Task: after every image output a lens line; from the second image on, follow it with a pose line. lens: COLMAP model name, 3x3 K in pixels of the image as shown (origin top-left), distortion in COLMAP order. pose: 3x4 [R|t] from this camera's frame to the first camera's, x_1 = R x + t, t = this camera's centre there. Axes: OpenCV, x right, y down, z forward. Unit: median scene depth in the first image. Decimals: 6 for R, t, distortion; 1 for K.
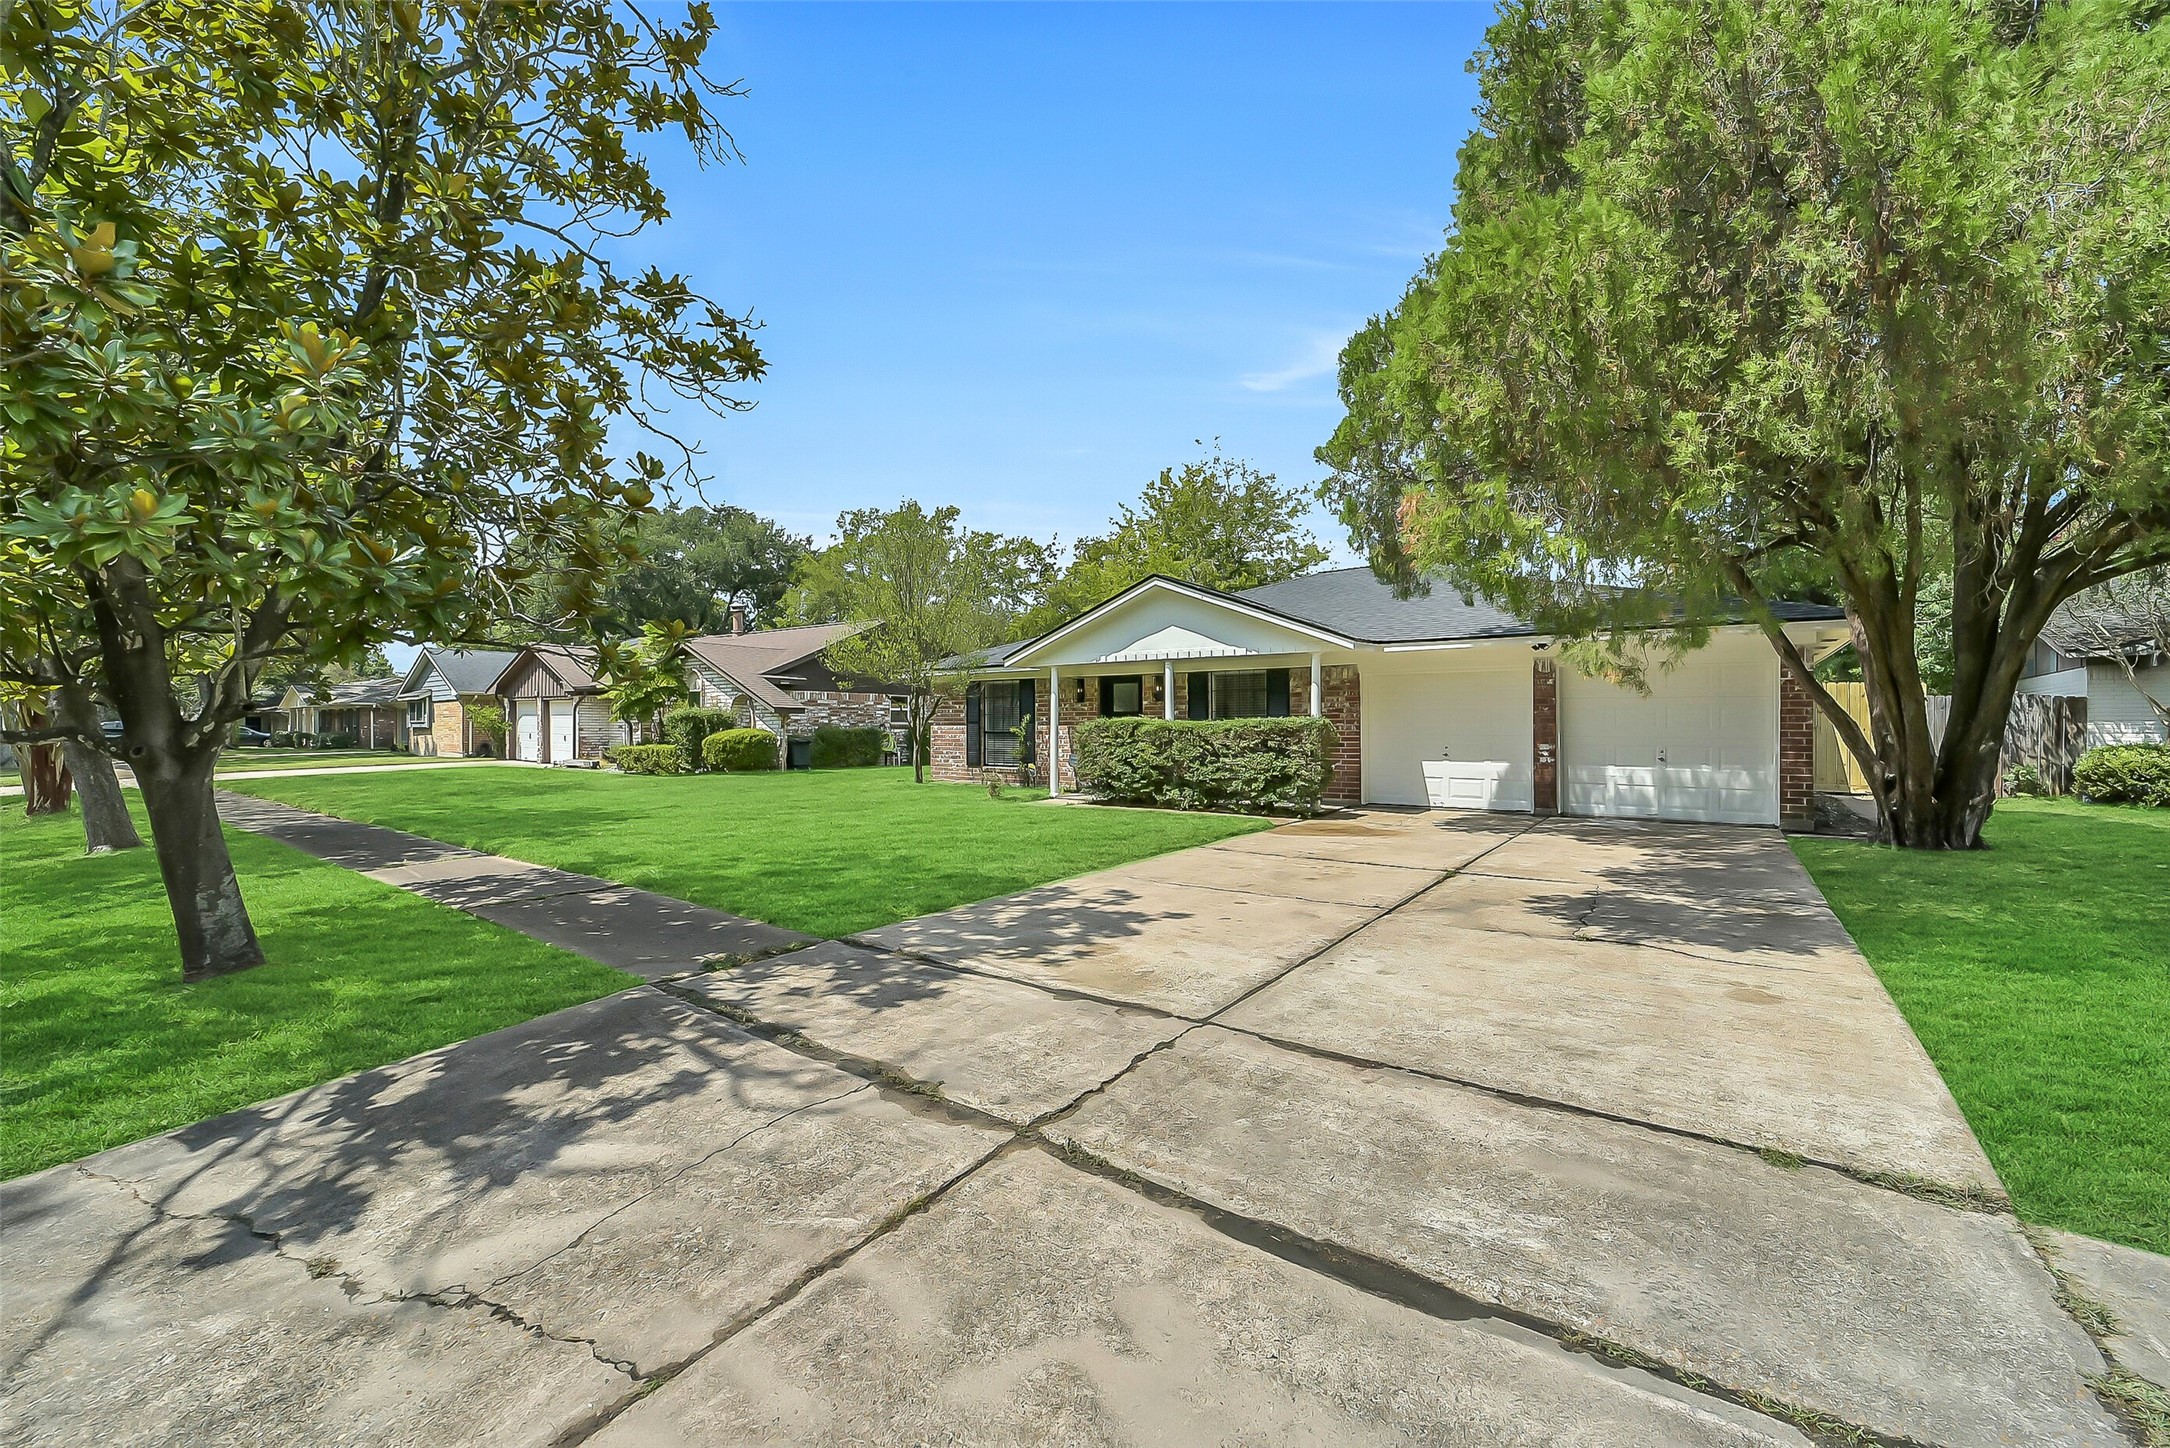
lens RADIAL K [[865.6, 0, 1079.8], [0, 865.6, 716.1], [0, 0, 1]] dist [-0.002898, 0.000299]
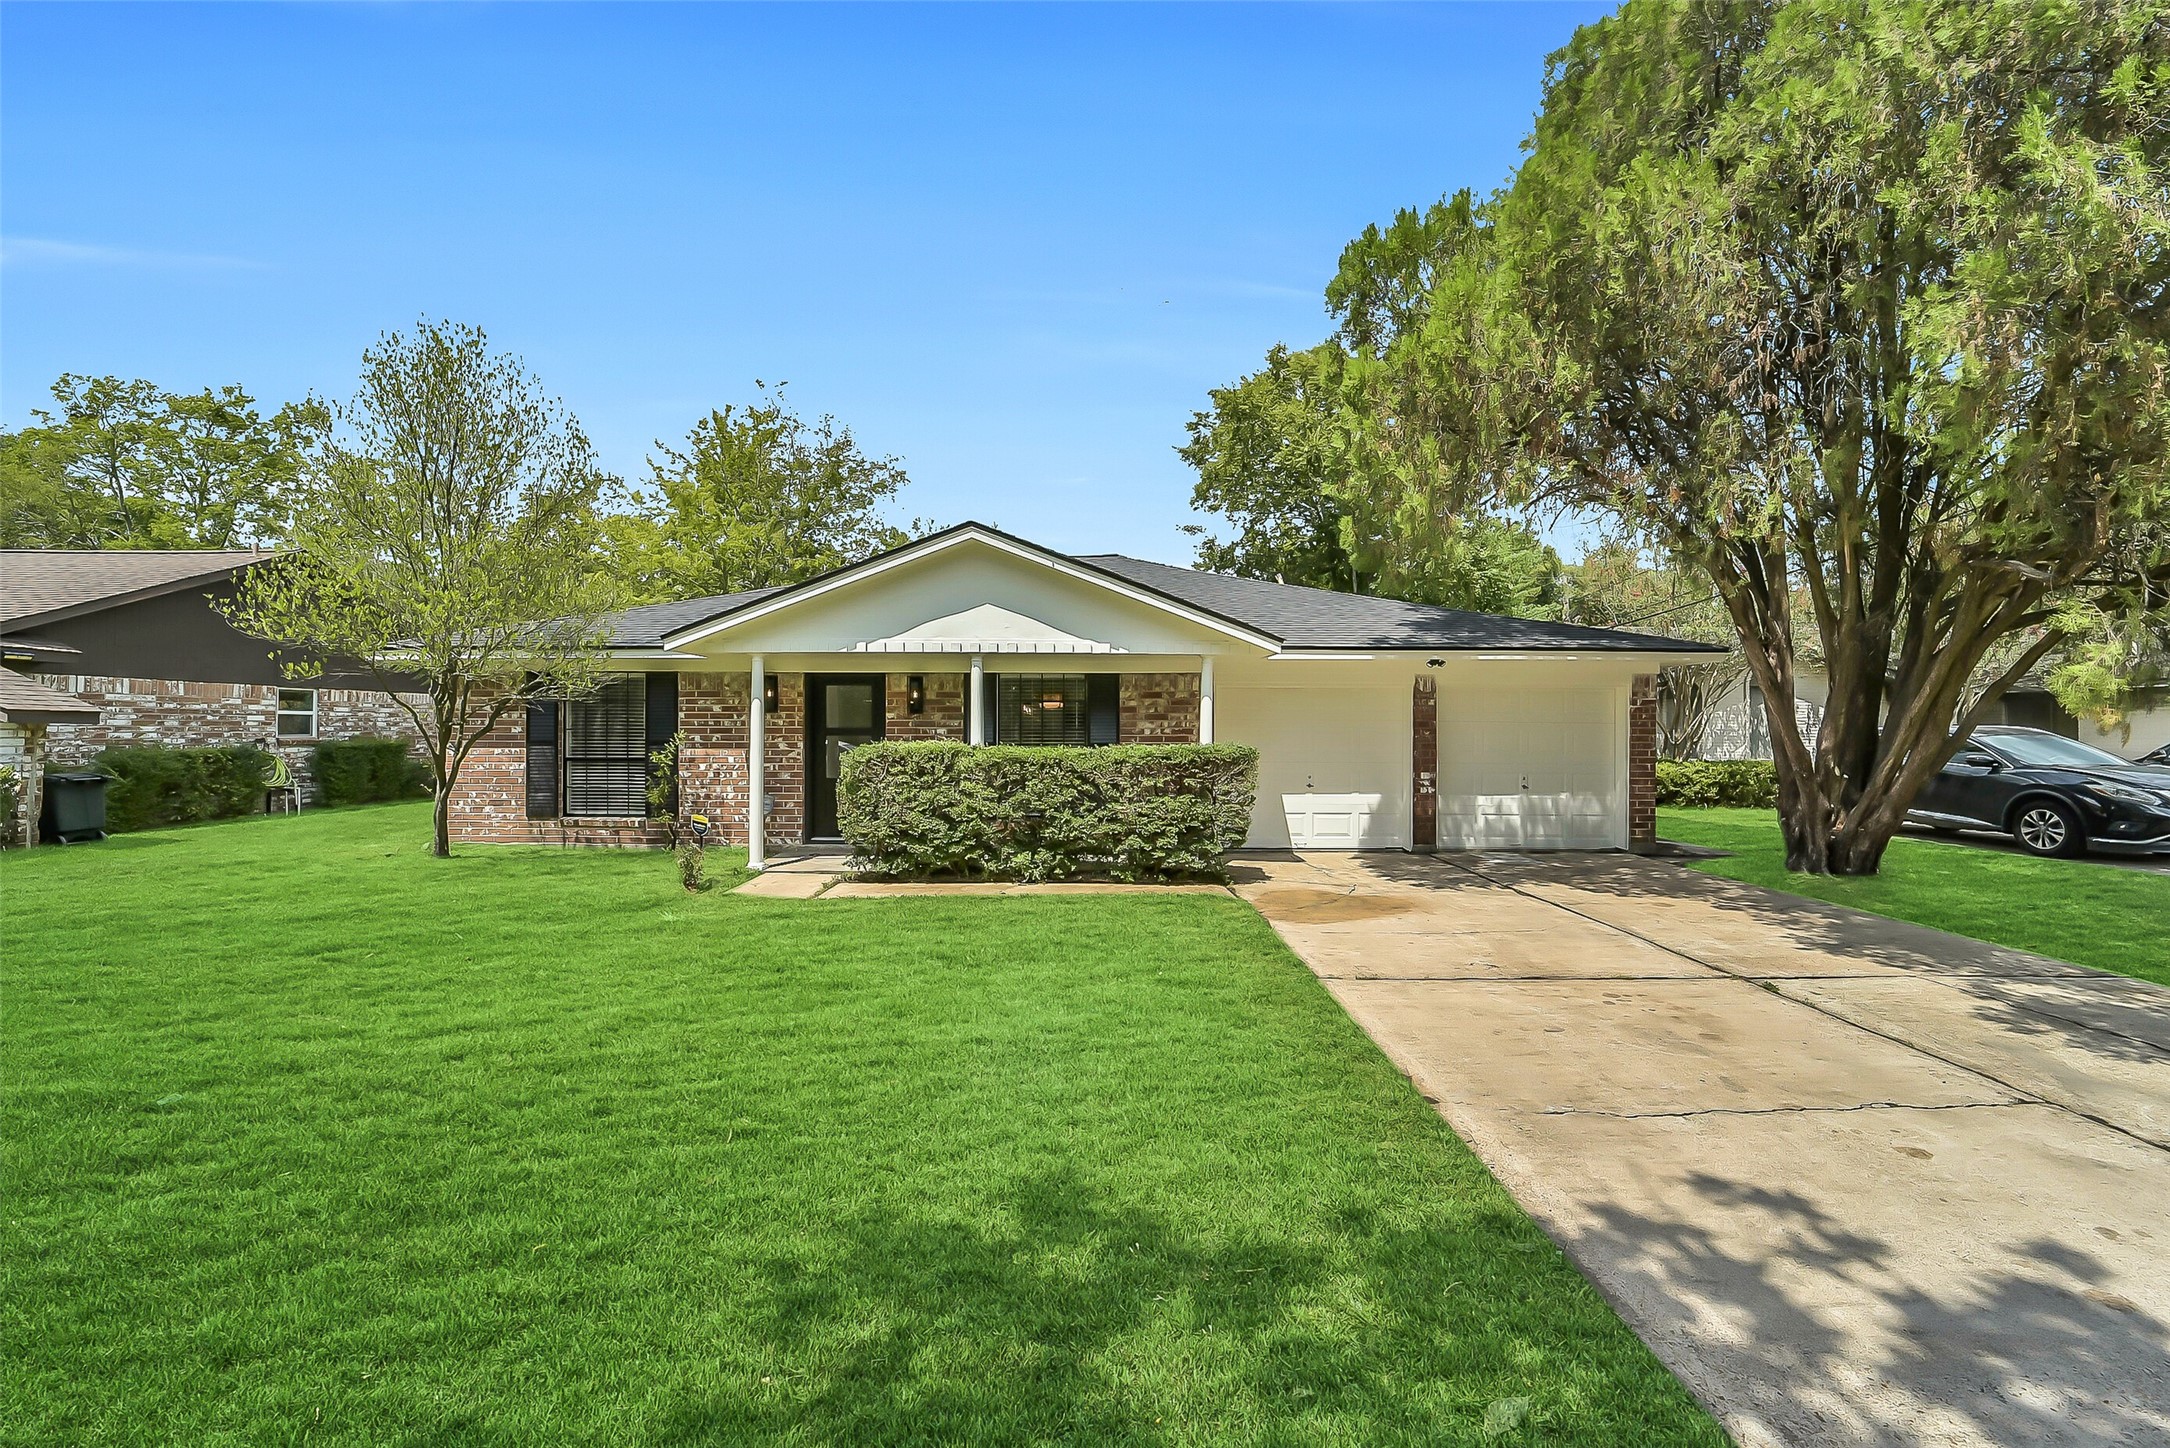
lens RADIAL K [[865.6, 0, 1060.5], [0, 865.6, 690.9], [0, 0, 1]] dist [-0.002898, 0.000299]
pose [[0.808147, 0.025765, 0.588417, -0.250186], [-0.009856, 0.999494, -0.030227, -0.017753], [-0.588899, 0.018628, 0.807992, 0.437375]]
